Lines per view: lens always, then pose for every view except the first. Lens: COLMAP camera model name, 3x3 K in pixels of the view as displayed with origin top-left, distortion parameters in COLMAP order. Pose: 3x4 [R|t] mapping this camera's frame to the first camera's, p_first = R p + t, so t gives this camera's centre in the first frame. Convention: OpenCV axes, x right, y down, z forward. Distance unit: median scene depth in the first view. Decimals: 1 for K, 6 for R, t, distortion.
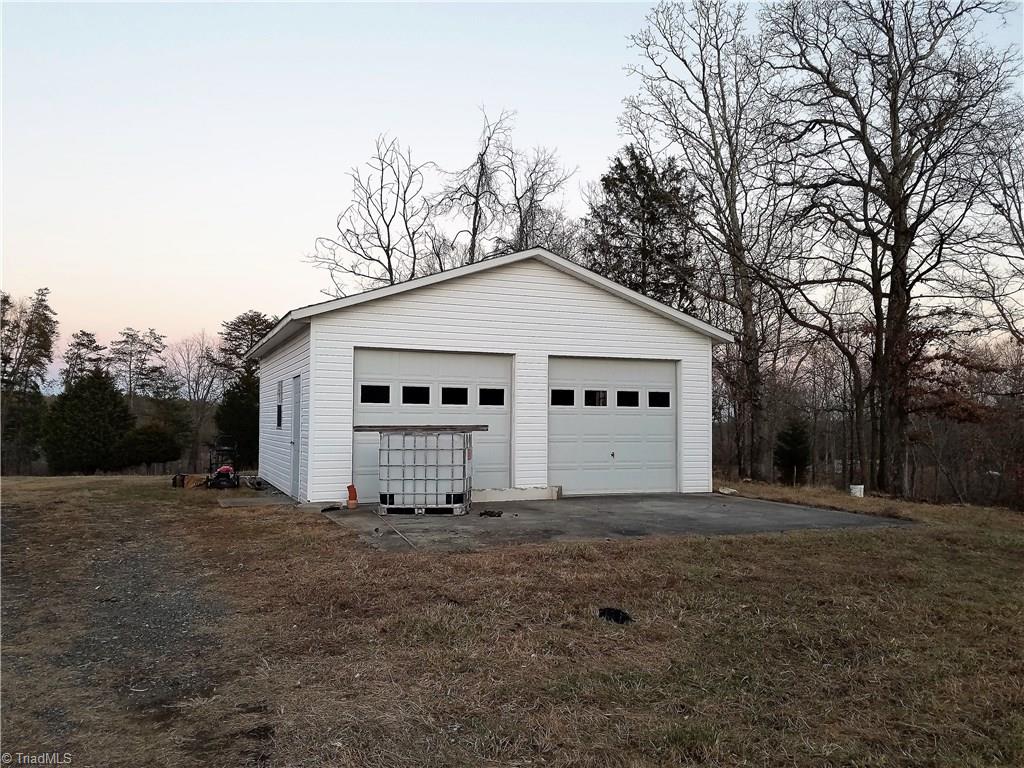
lens RADIAL K [[780.6, 0, 507.8], [0, 780.6, 382.8], [0, 0, 1]] dist [0.096313, -0.008647]
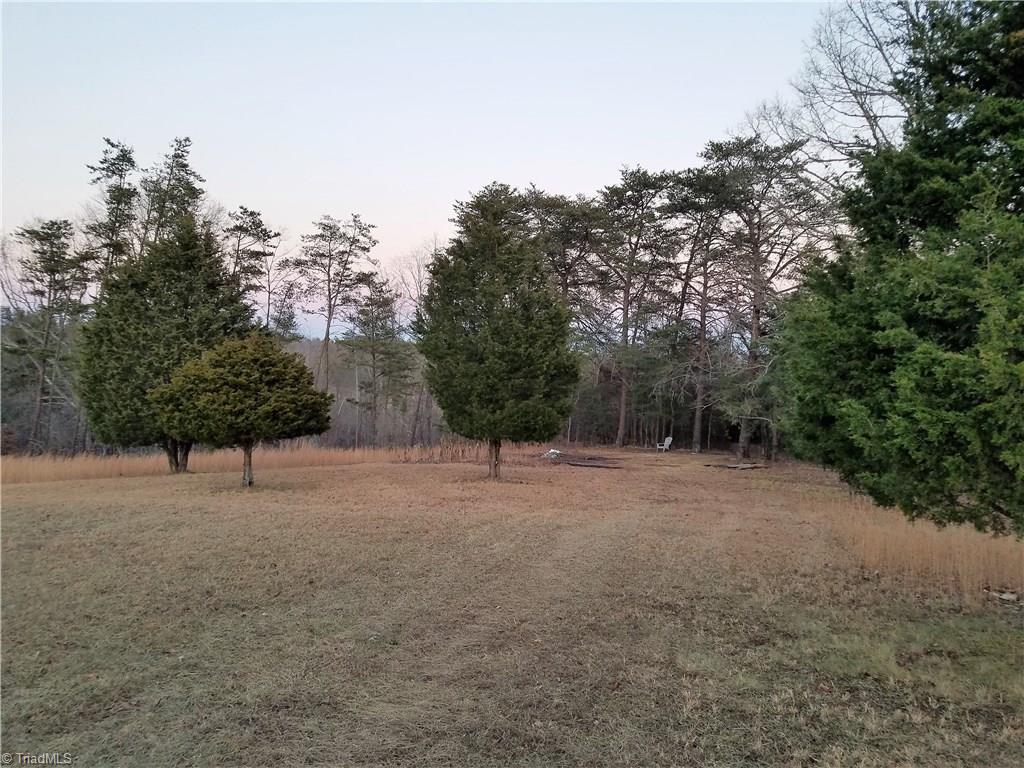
lens RADIAL K [[780.6, 0, 513.3], [0, 780.6, 384.3], [0, 0, 1]] dist [0.096313, -0.008647]
pose [[0.955594, -0.000649, -0.294686, -0.131458], [0.021607, 0.997460, 0.067866, 0.030650], [0.293893, -0.071220, 0.953181, 0.408788]]
